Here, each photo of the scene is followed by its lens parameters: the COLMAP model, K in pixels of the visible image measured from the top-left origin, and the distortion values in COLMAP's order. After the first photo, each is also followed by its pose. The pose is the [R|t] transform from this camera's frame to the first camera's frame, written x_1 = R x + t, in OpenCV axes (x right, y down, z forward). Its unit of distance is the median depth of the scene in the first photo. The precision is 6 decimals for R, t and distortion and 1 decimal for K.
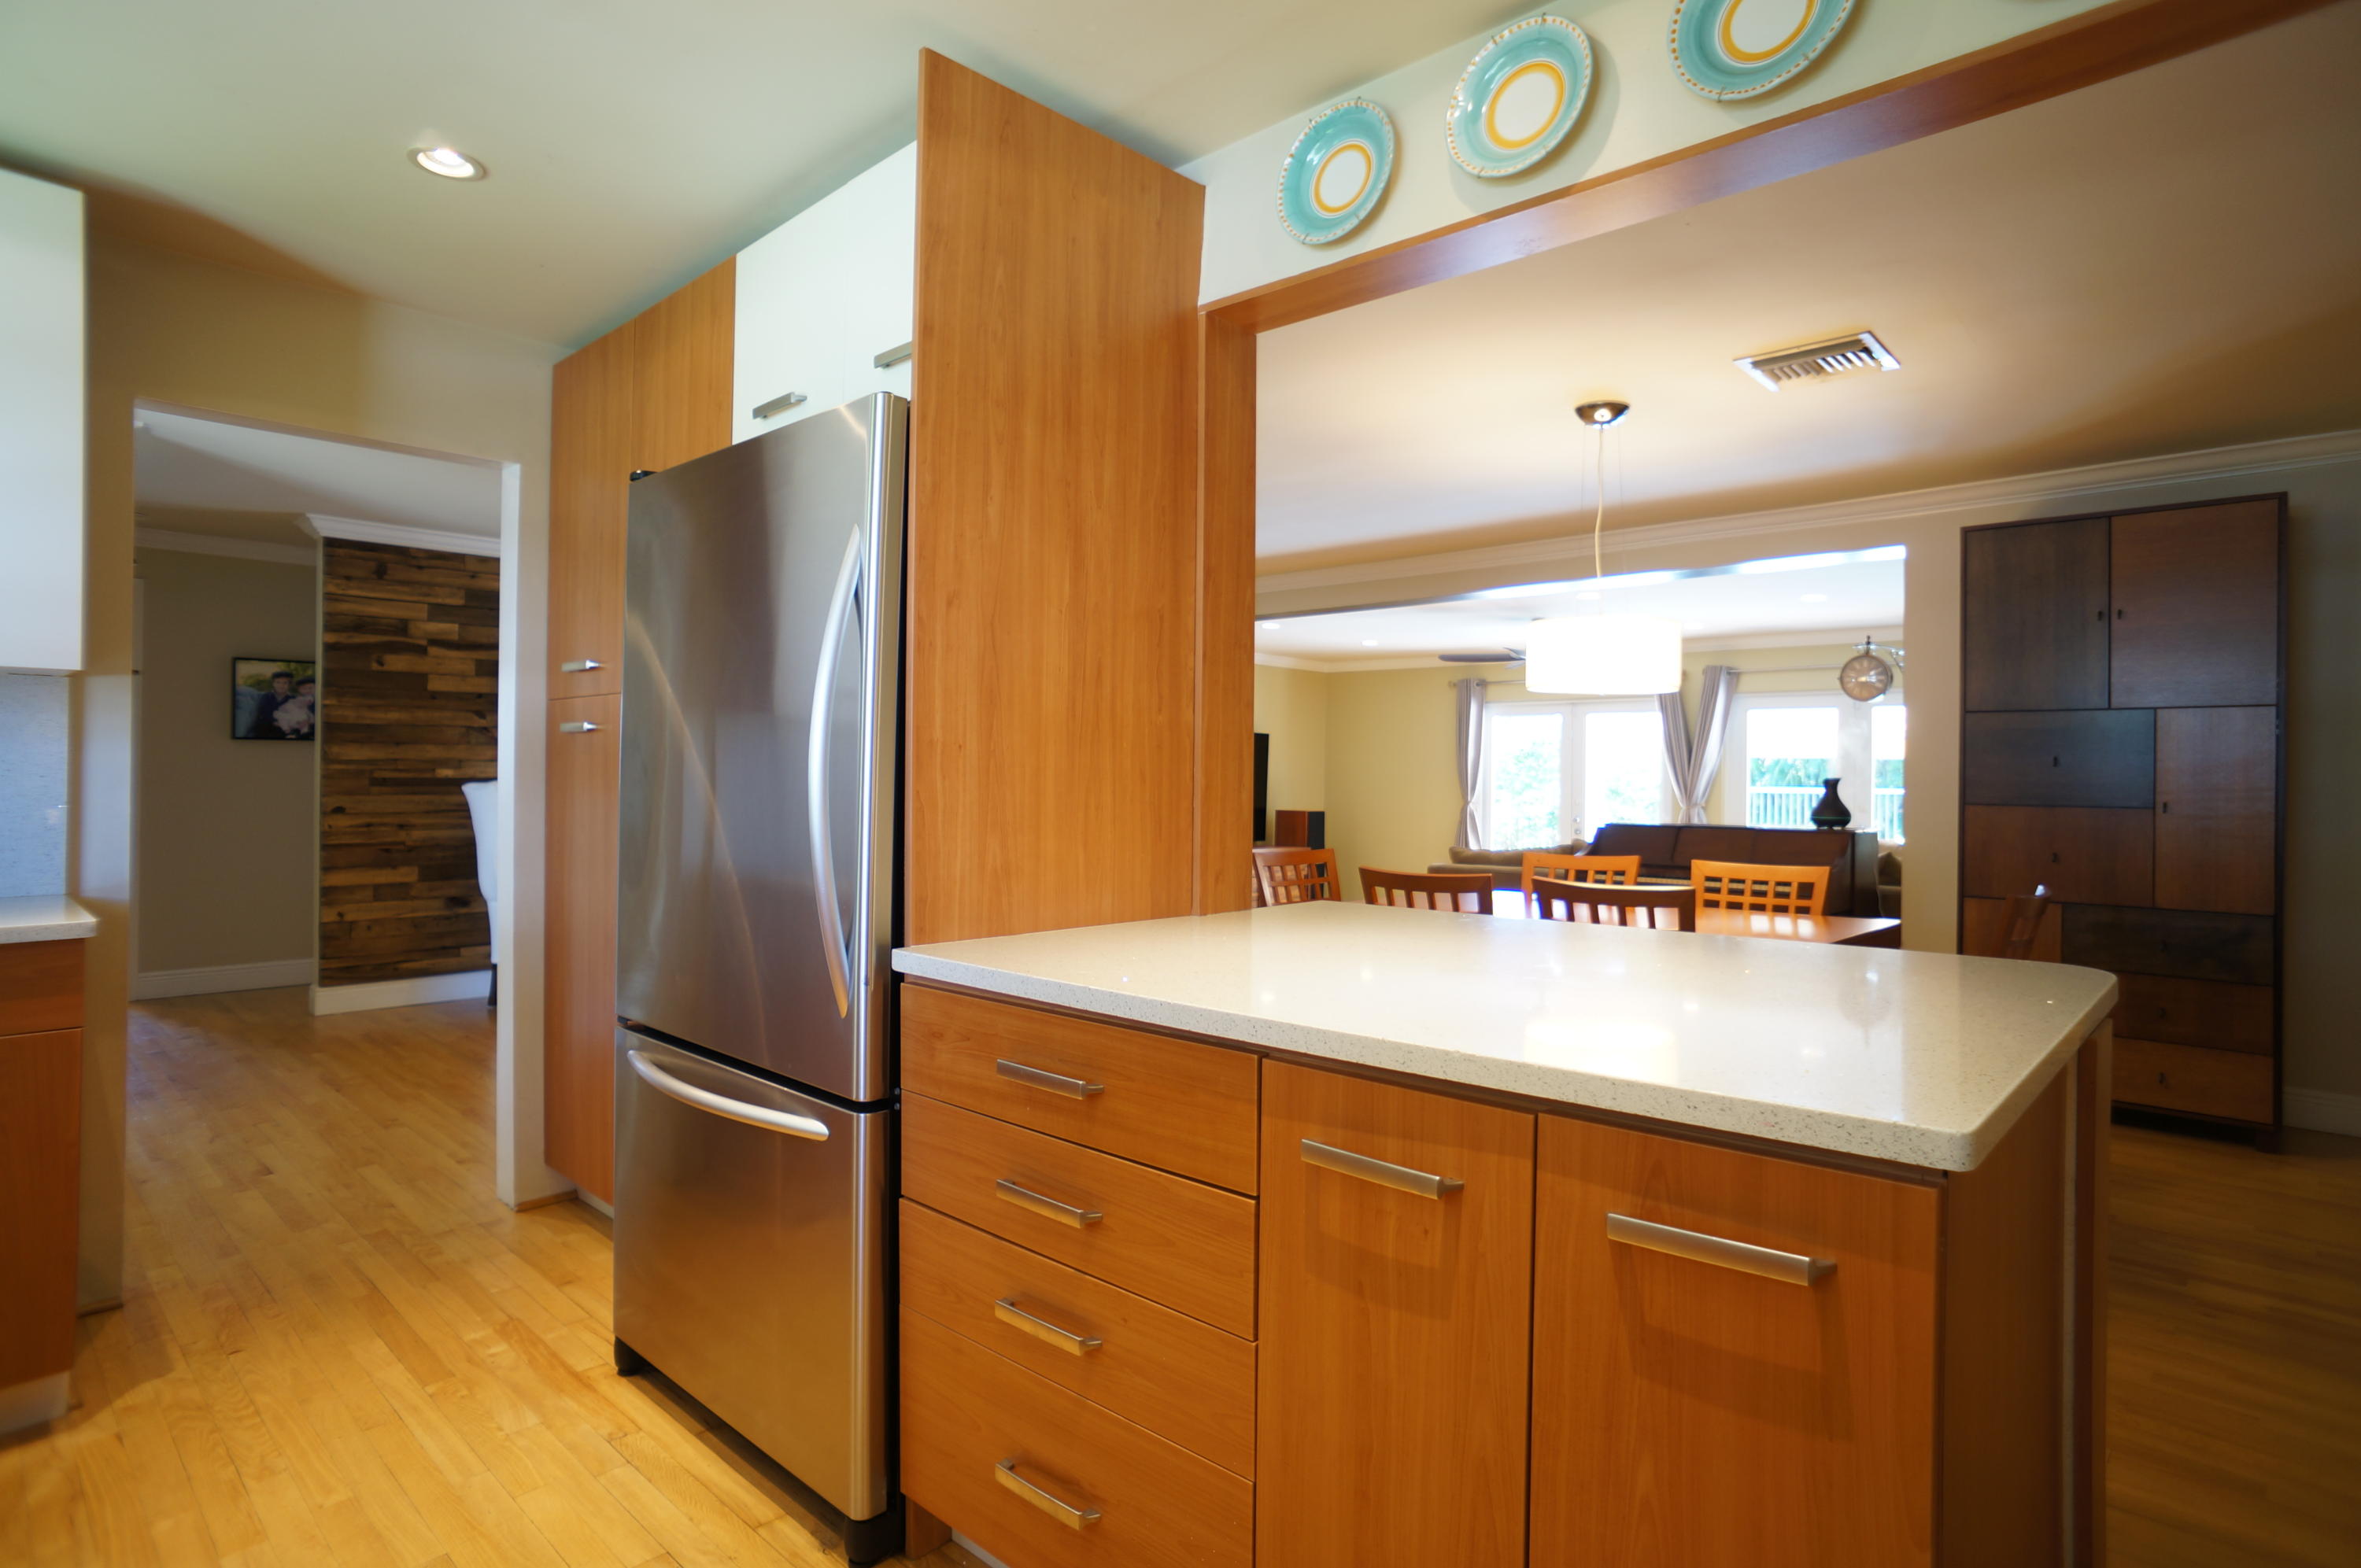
lens RADIAL K [[1242.3, 0, 1206.6], [0, 1242.3, 769.8], [0, 0, 1]] dist [-0.082519, 0.054747]
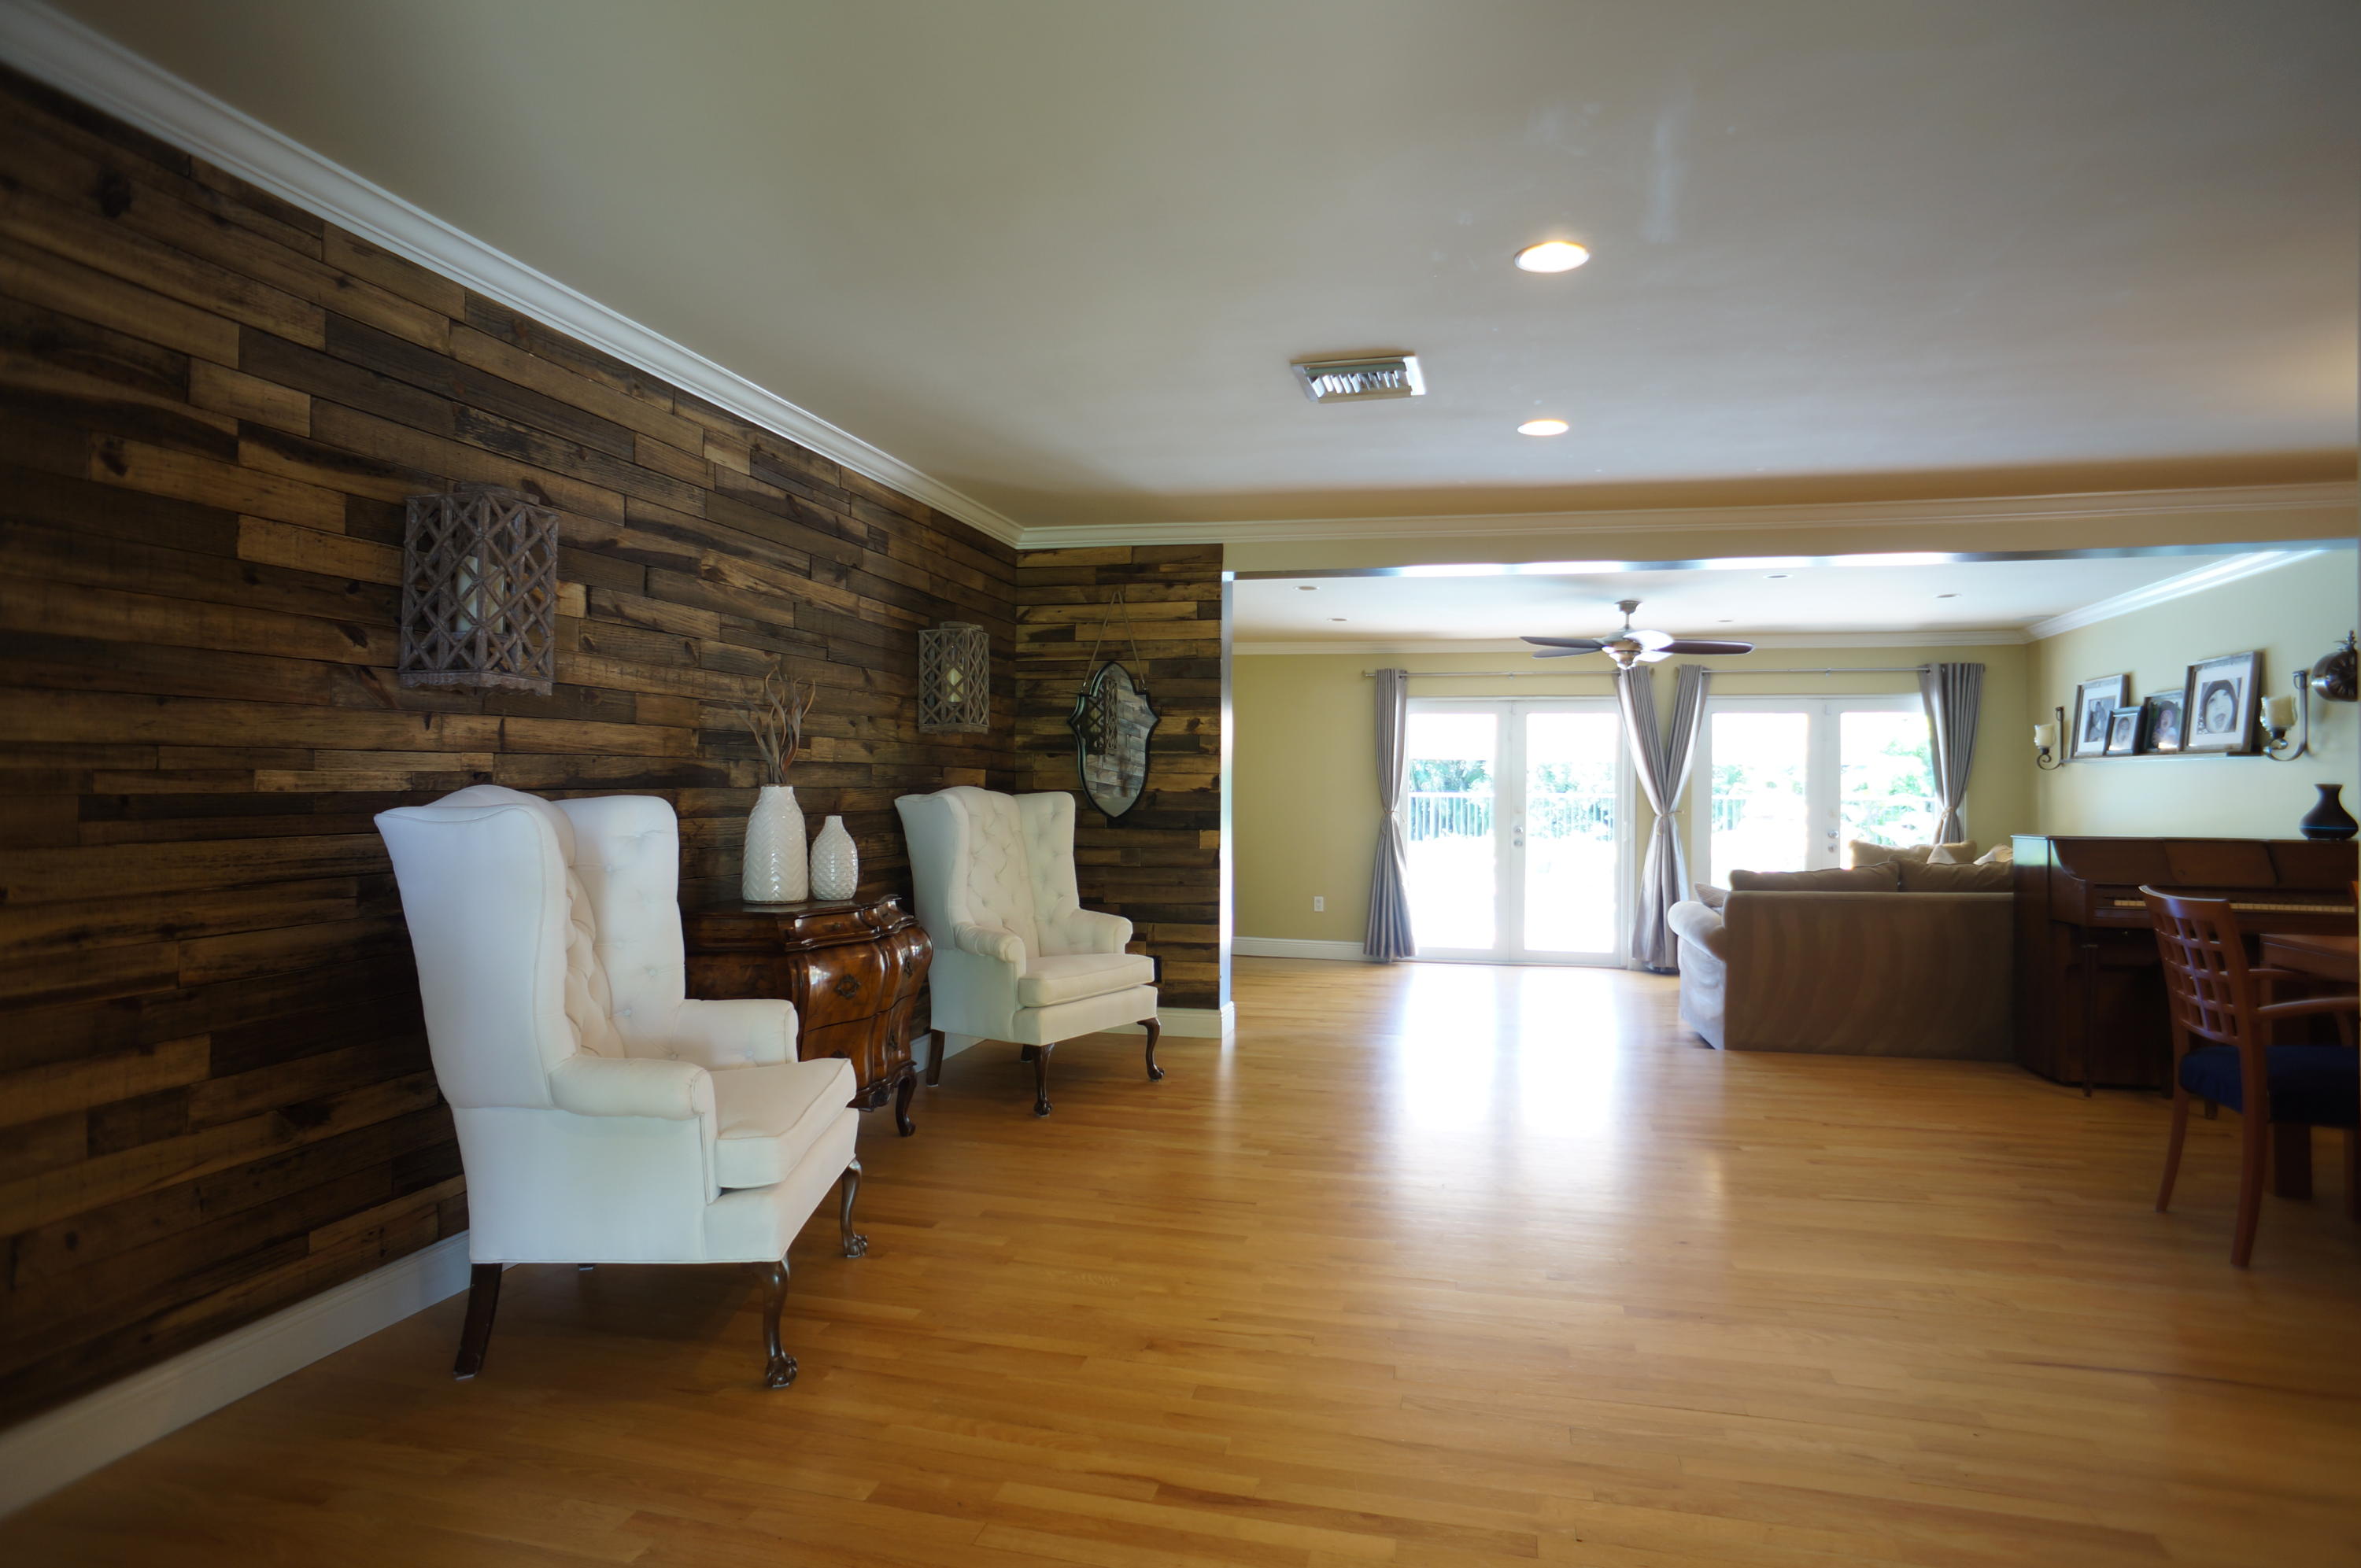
lens RADIAL K [[1242.3, 0, 1206.6], [0, 1242.3, 769.8], [0, 0, 1]] dist [-0.082519, 0.054747]
pose [[0.871470, 0.002862, 0.490441, -0.570752], [-0.001556, 0.999994, -0.003070, -0.000150], [-0.490447, 0.001912, 0.871469, 0.539261]]
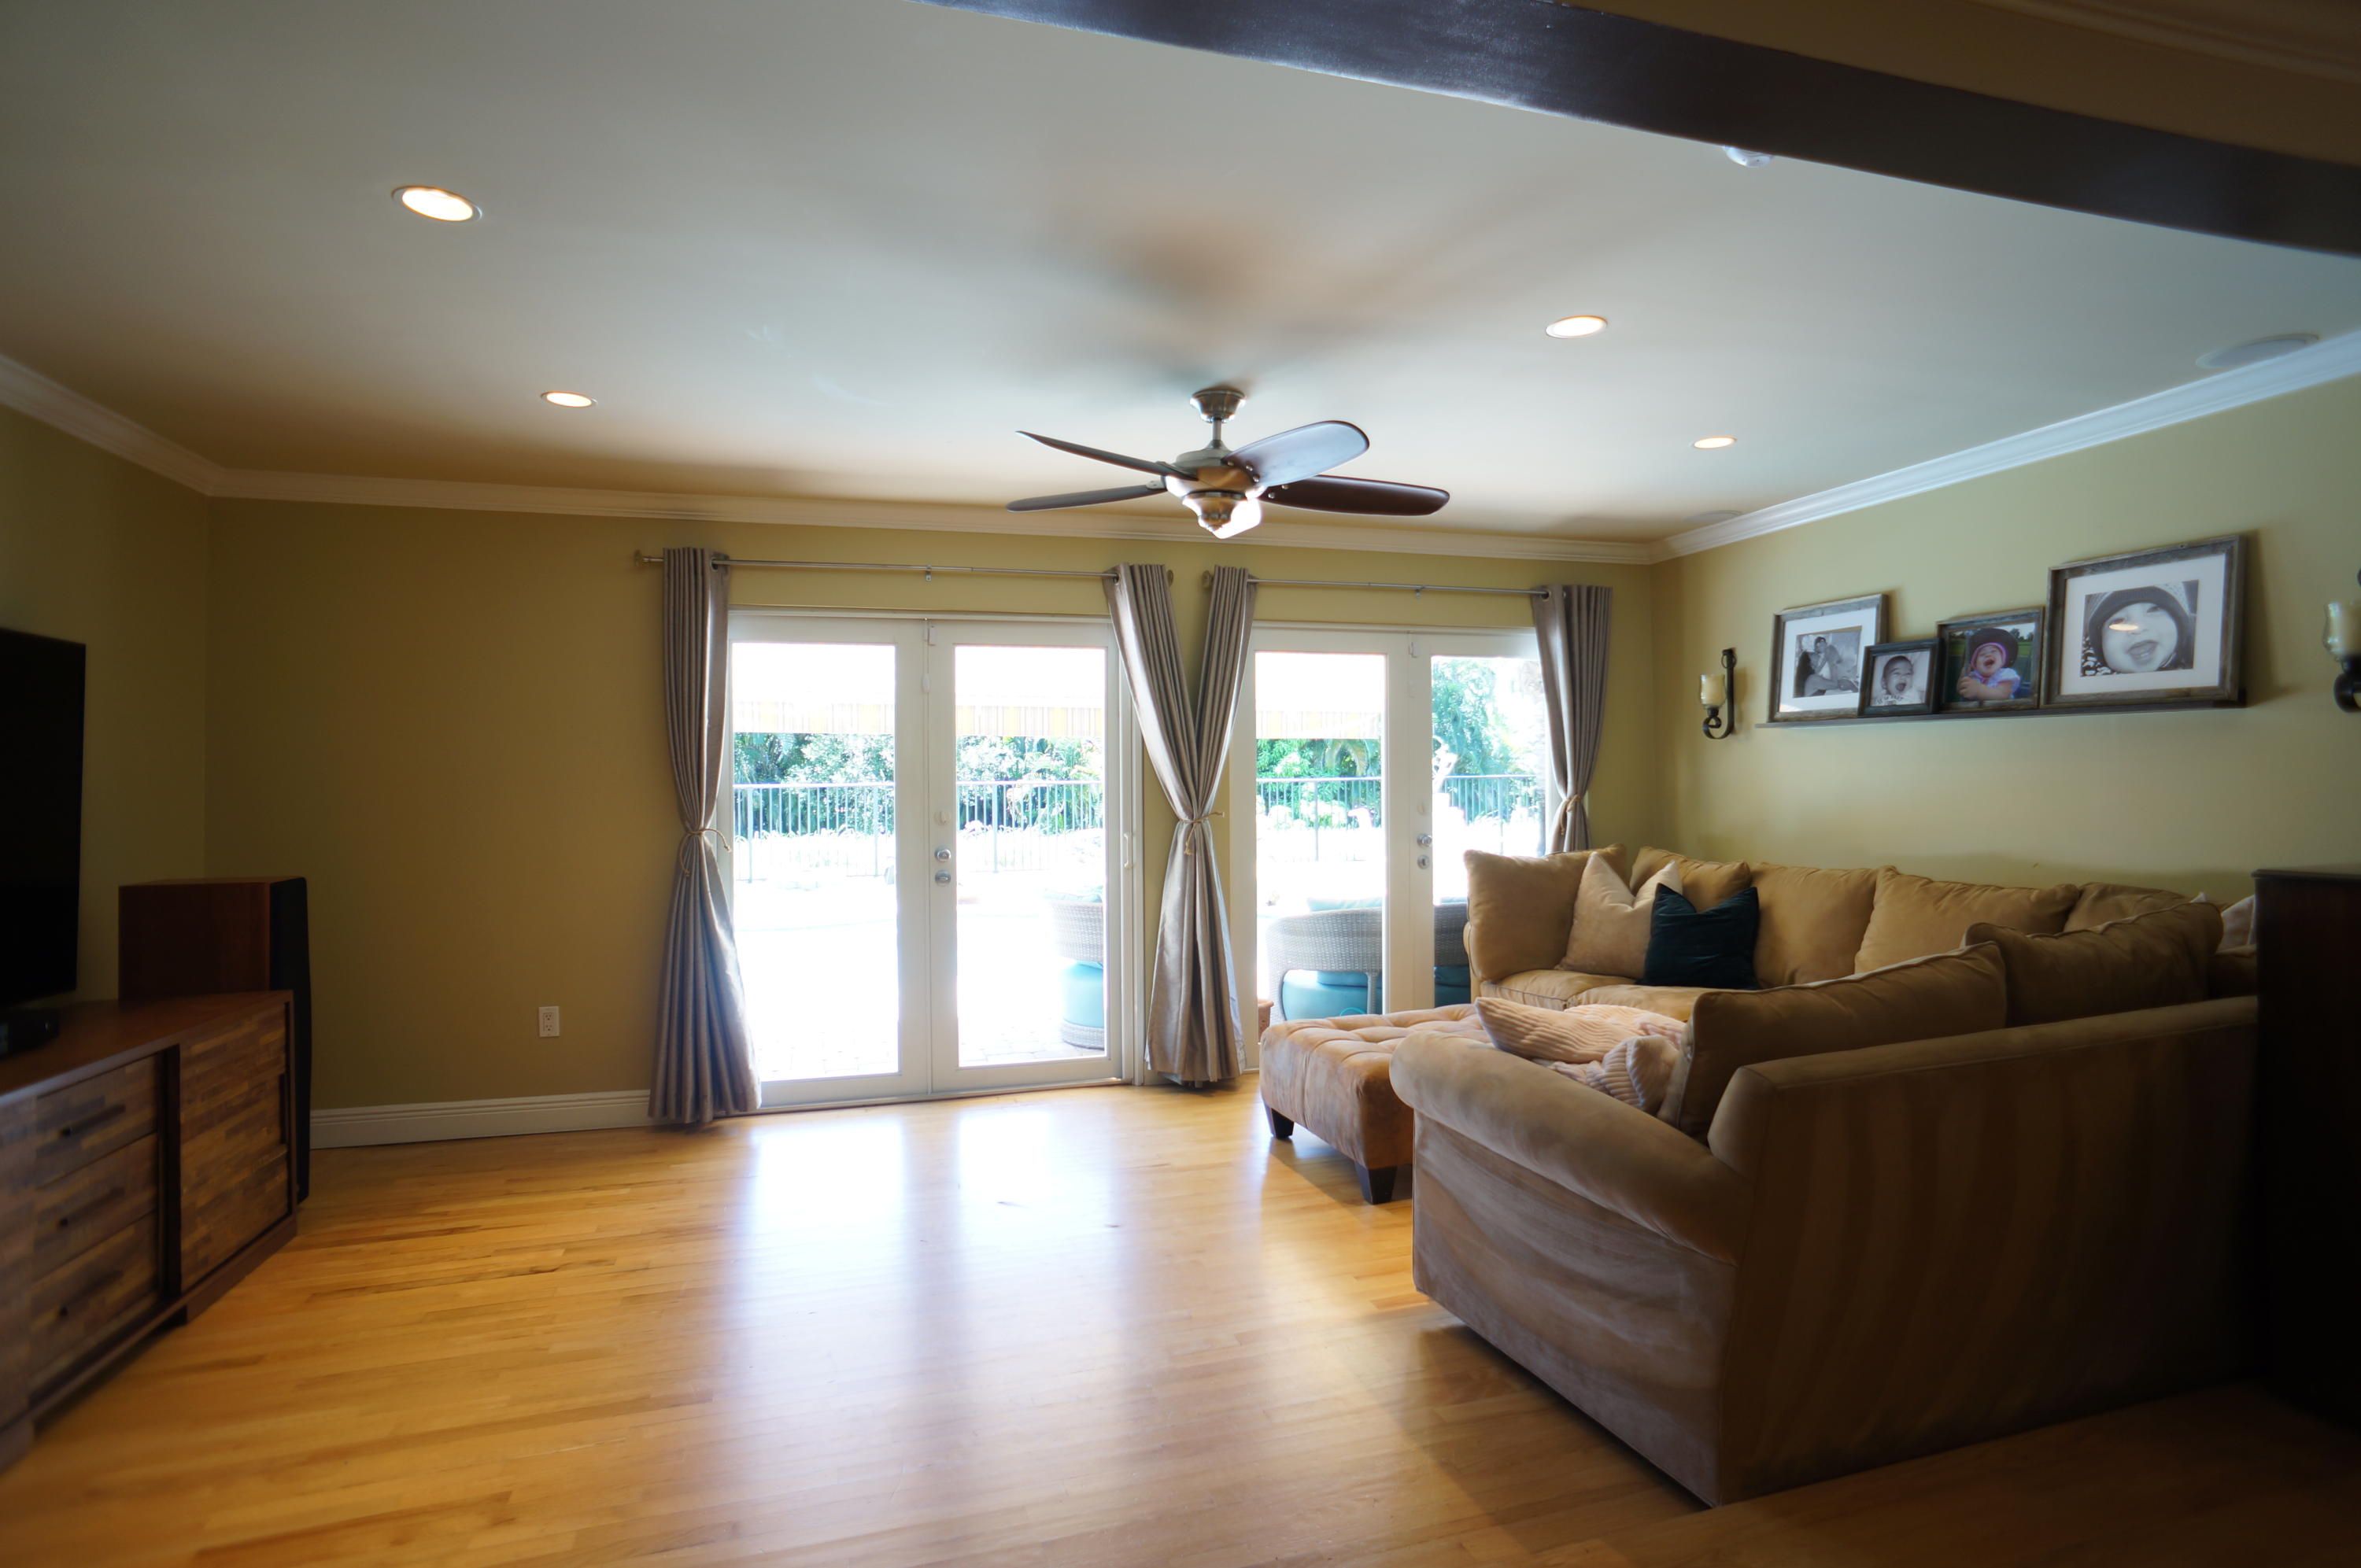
lens RADIAL K [[1242.3, 0, 1206.6], [0, 1242.3, 769.8], [0, 0, 1]] dist [-0.082519, 0.054747]
pose [[0.489585, -0.014917, 0.871828, -0.139409], [0.010615, 0.999882, 0.011147, 0.003324], [-0.871891, 0.003797, 0.489685, 1.102768]]
